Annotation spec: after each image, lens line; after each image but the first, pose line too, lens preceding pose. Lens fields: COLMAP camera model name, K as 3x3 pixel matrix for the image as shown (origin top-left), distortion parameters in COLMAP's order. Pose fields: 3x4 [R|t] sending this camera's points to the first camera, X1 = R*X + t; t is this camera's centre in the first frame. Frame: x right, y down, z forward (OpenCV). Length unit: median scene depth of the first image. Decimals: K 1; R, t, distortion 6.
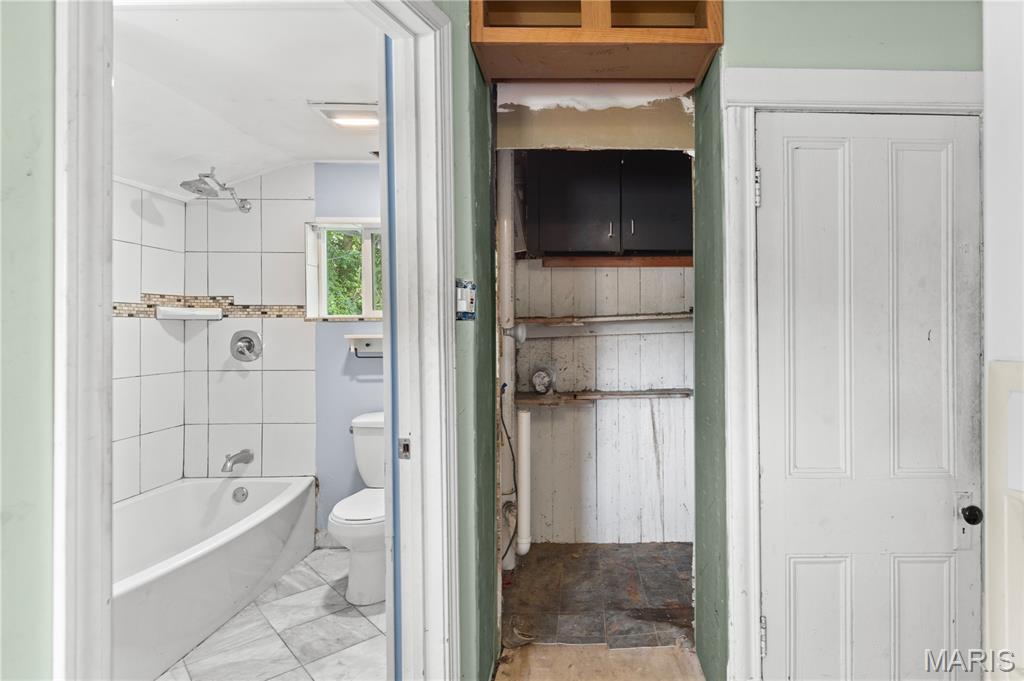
lens RADIAL K [[562.6, 0, 606.8], [0, 562.6, 326.4], [0, 0, 1]] dist [0.002383, -0.000004]
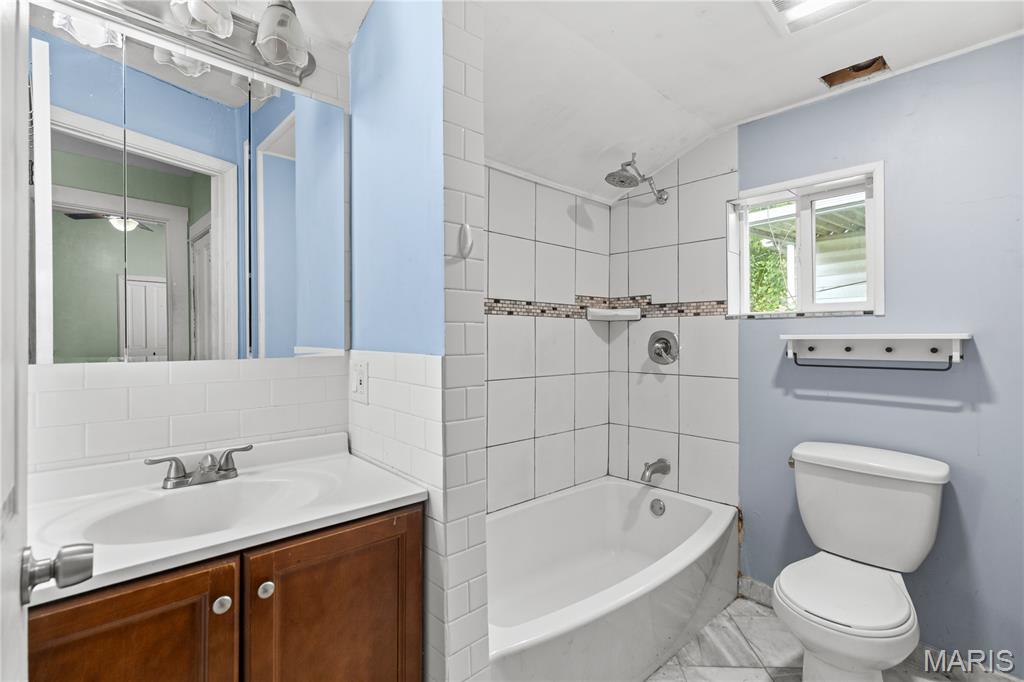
lens RADIAL K [[473.6, 0, 512.0], [0, 473.6, 341.0], [0, 0, 1]] dist [-0.002503, -0.000668]
pose [[0.659793, 0.005479, -0.751427, -0.220726], [0.000485, 0.999970, 0.007717, 0.017950], [0.751447, -0.005456, 0.659771, 0.301001]]
